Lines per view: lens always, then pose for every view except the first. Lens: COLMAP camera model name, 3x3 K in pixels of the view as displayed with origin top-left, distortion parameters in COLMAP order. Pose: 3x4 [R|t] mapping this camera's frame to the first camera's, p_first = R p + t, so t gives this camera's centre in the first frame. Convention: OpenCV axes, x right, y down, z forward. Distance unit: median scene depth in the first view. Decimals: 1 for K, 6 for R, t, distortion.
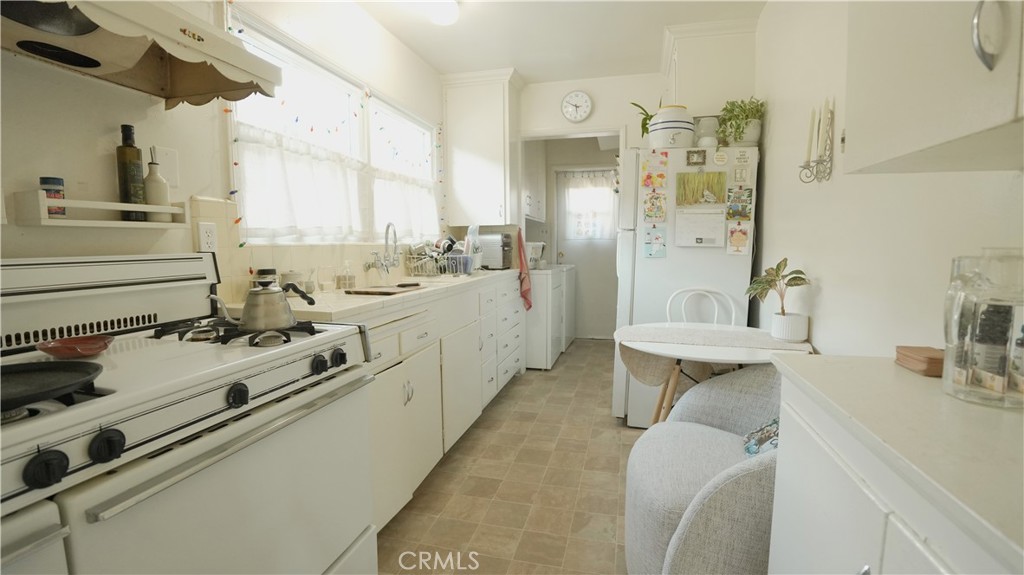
lens RADIAL K [[459.3, 0, 512.0], [0, 459.3, 287.5], [0, 0, 1]] dist [-0.061697, 0.015546]
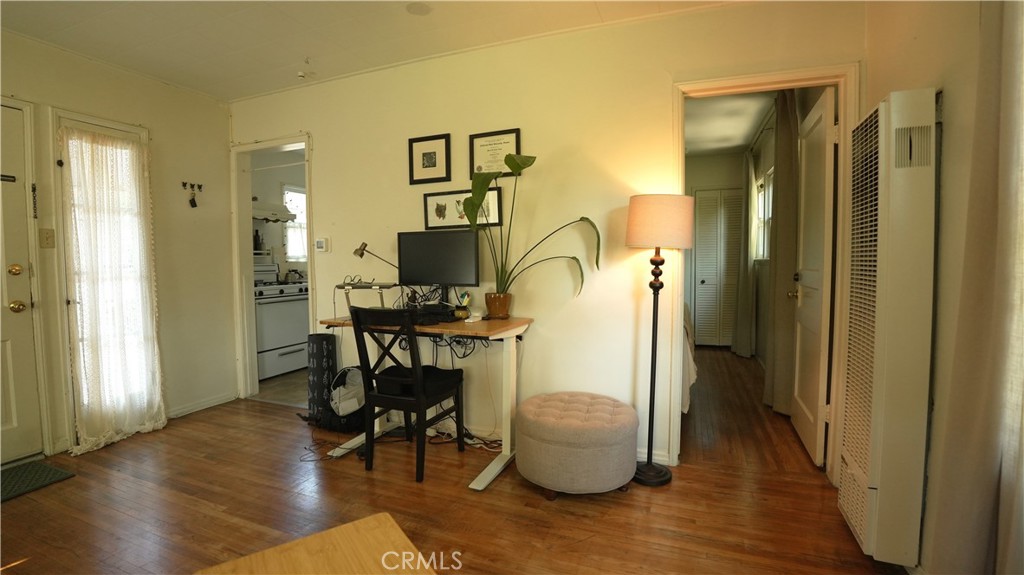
lens RADIAL K [[459.3, 0, 512.0], [0, 459.3, 287.5], [0, 0, 1]] dist [-0.061697, 0.015546]
pose [[0.994102, 0.004147, -0.108373, 1.687640], [-0.007962, 0.999363, -0.034793, 0.237250], [0.108160, 0.035451, 0.993501, -2.535975]]
